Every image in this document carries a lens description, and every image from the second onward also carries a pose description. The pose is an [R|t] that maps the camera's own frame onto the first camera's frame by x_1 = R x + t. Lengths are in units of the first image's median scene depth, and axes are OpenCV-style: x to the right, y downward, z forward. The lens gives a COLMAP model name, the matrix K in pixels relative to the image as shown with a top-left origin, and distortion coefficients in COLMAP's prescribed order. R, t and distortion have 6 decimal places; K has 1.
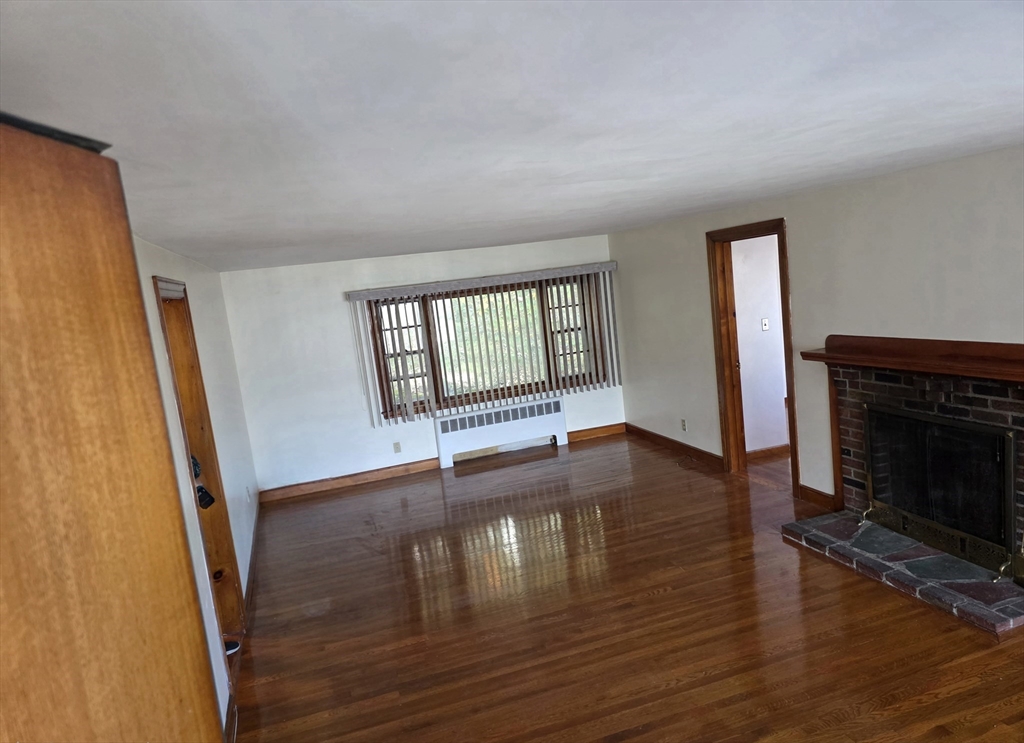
lens RADIAL K [[690.7, 0, 512.0], [0, 690.7, 371.5], [0, 0, 1]] dist [-0.000719, -0.000043]
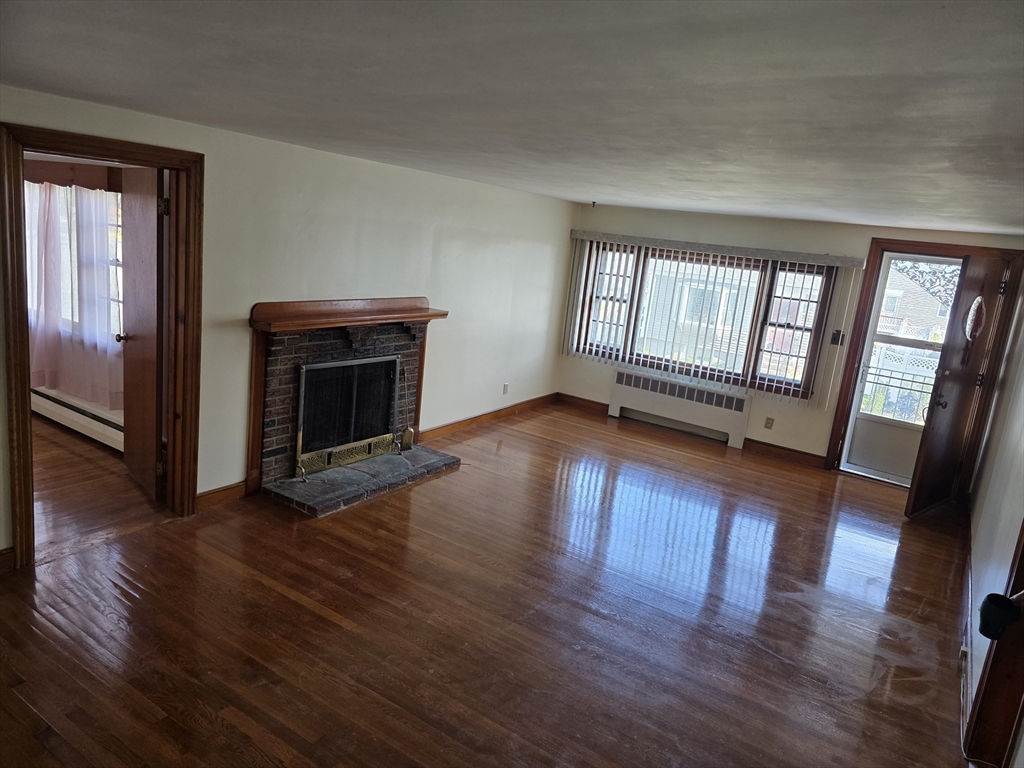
lens RADIAL K [[697.2, 0, 512.3], [0, 697.2, 371.3], [0, 0, 1]] dist [0.000631, 0.000089]
pose [[-0.643127, -0.107359, 0.758197, -0.466753], [0.074916, 0.976552, 0.201824, -0.126908], [-0.762086, 0.186600, -0.620004, 1.336642]]
